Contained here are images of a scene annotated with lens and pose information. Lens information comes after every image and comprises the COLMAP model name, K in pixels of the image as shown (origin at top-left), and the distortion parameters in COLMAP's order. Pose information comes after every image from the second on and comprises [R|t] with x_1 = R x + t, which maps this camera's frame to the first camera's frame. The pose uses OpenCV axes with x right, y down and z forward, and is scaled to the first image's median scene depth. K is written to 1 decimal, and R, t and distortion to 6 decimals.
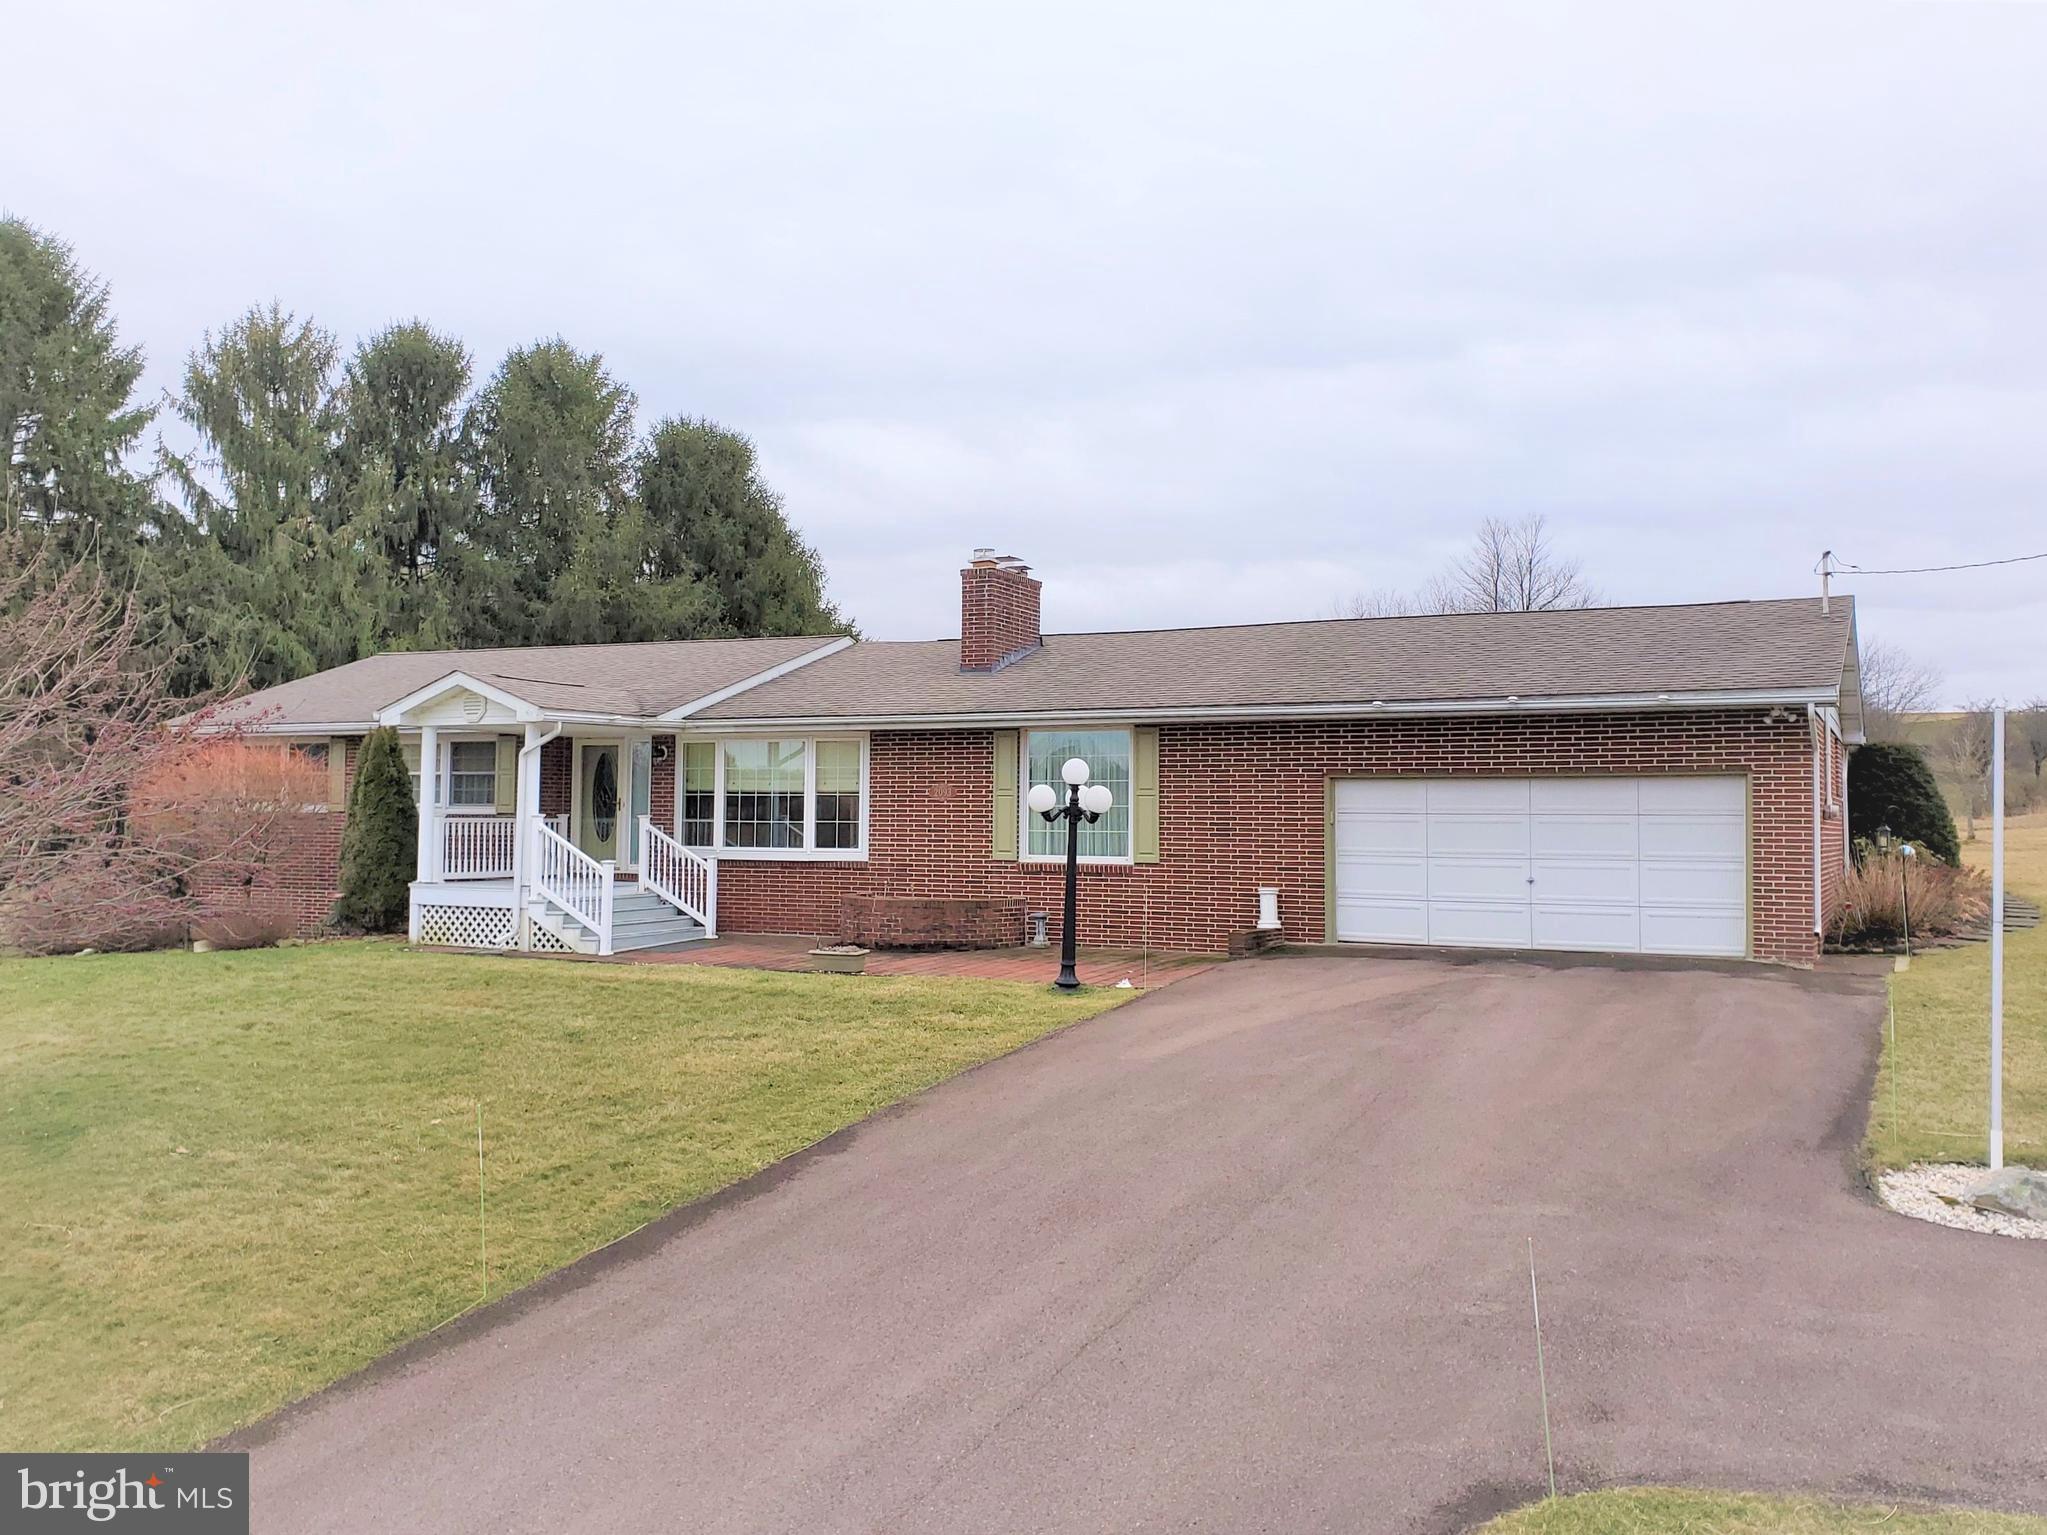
lens RADIAL K [[1560.1, 0, 1023.7], [0, 1560.1, 766.2], [0, 0, 1]] dist [0.003665, -0.000893]
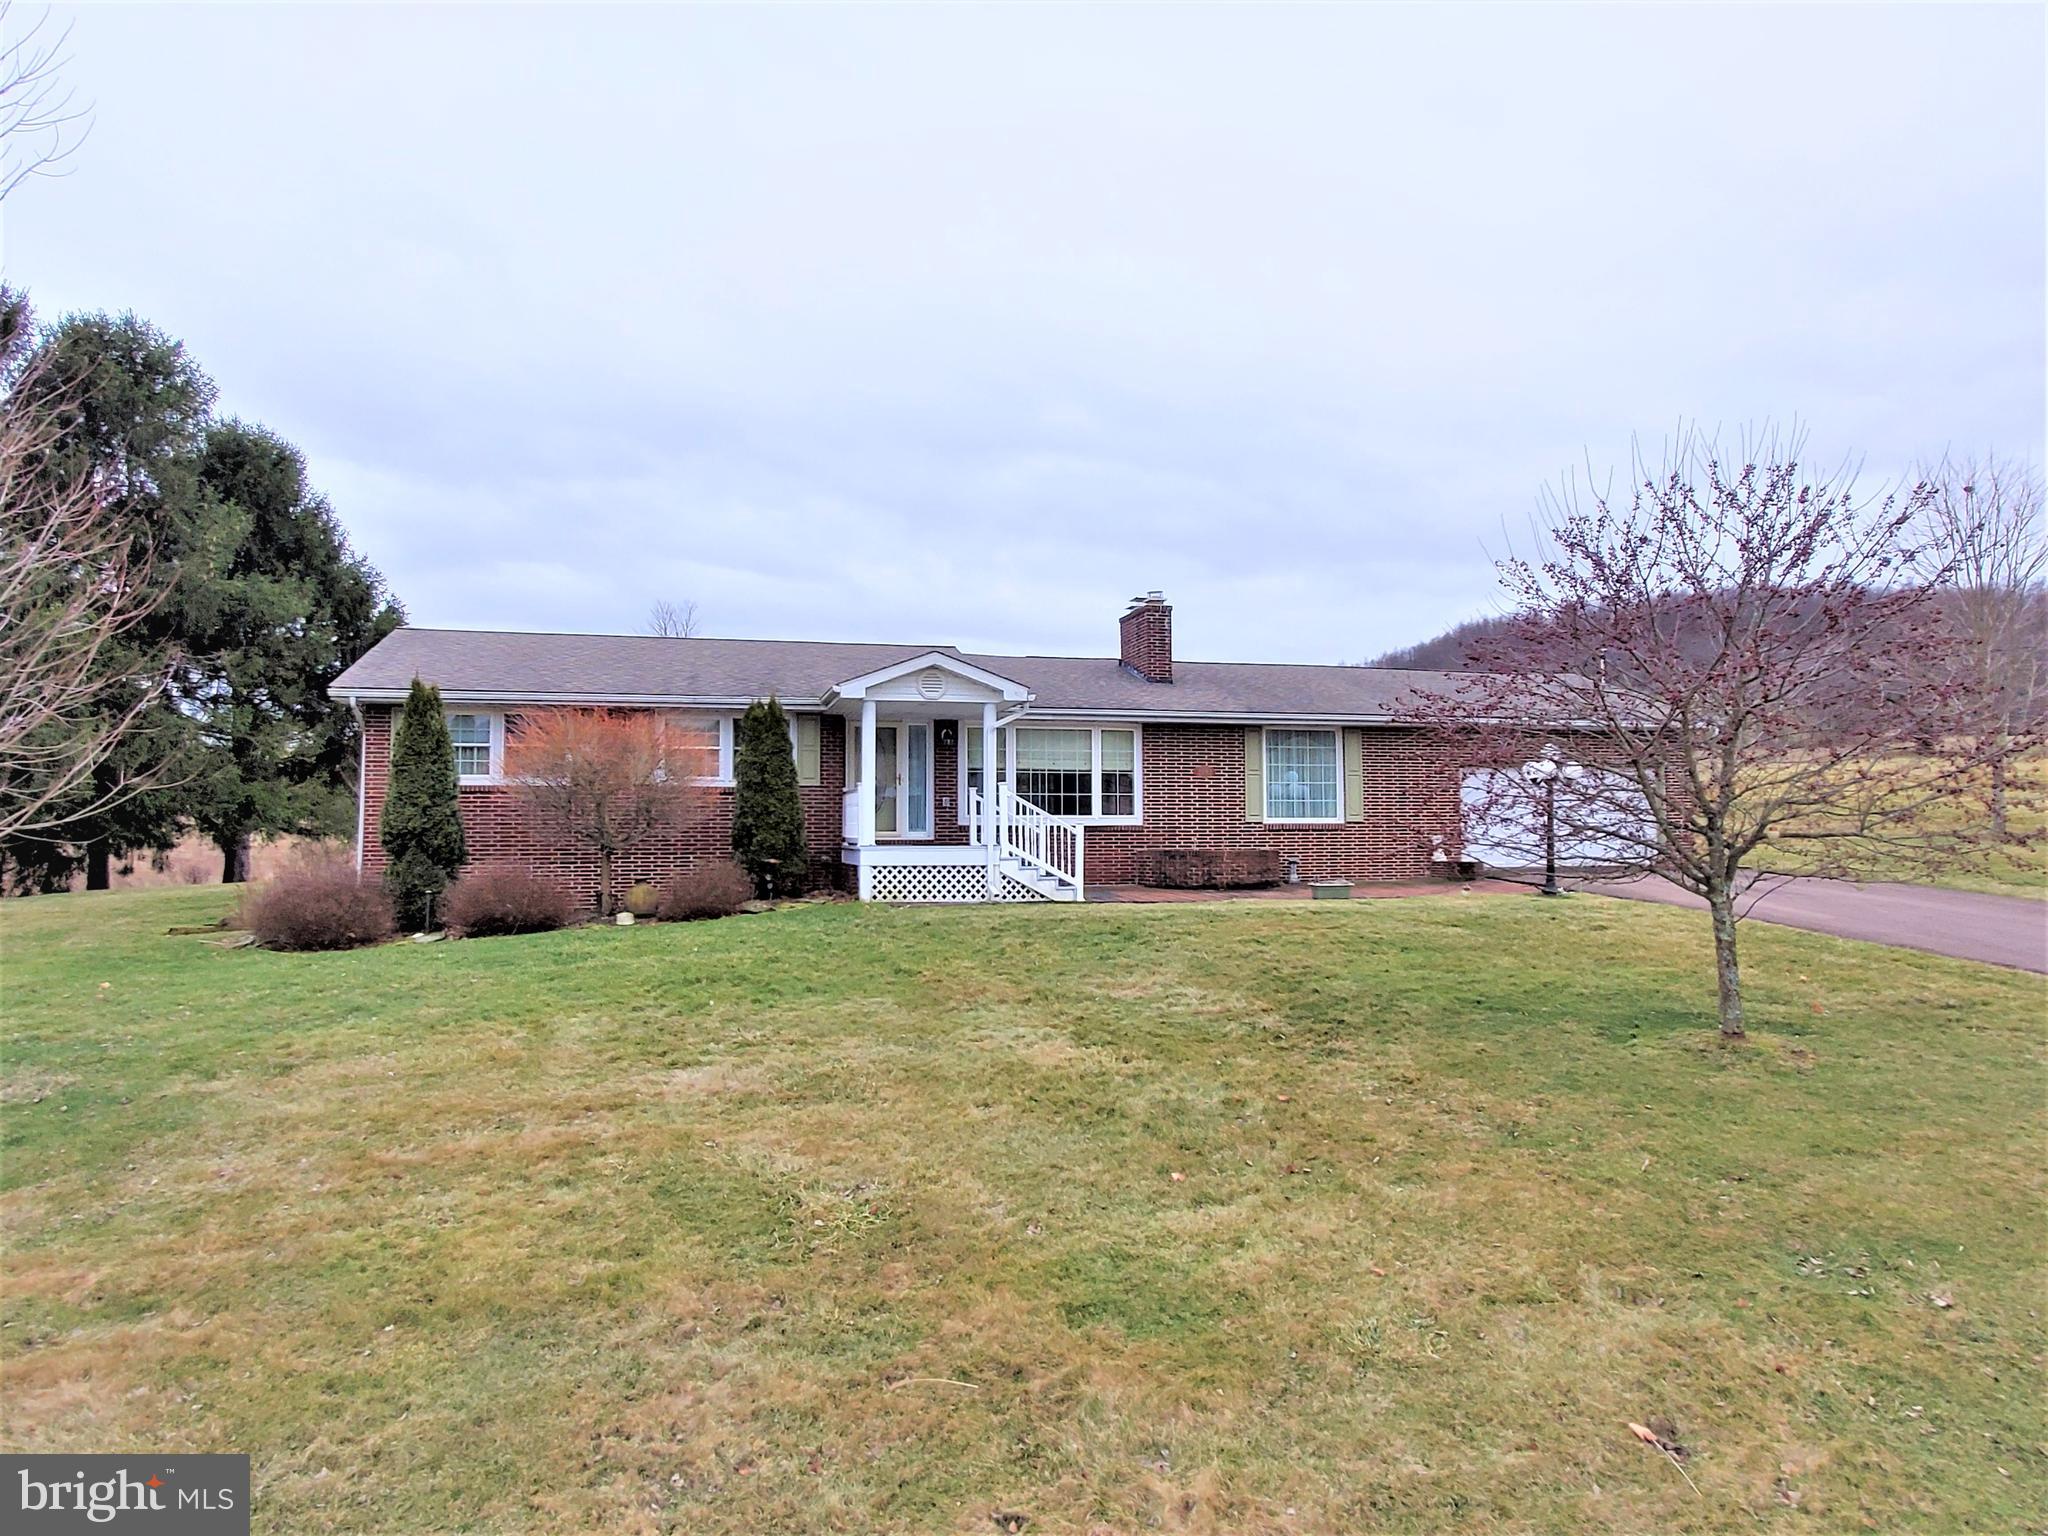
lens RADIAL K [[1183.1, 0, 1024.2], [0, 1183.1, 771.9], [0, 0, 1]] dist [-0.004454, -0.000764]
pose [[0.811309, 0.019338, 0.584298, -0.768828], [-0.011722, 0.999790, -0.016813, 0.035465], [-0.584500, 0.006791, 0.811365, 0.271539]]
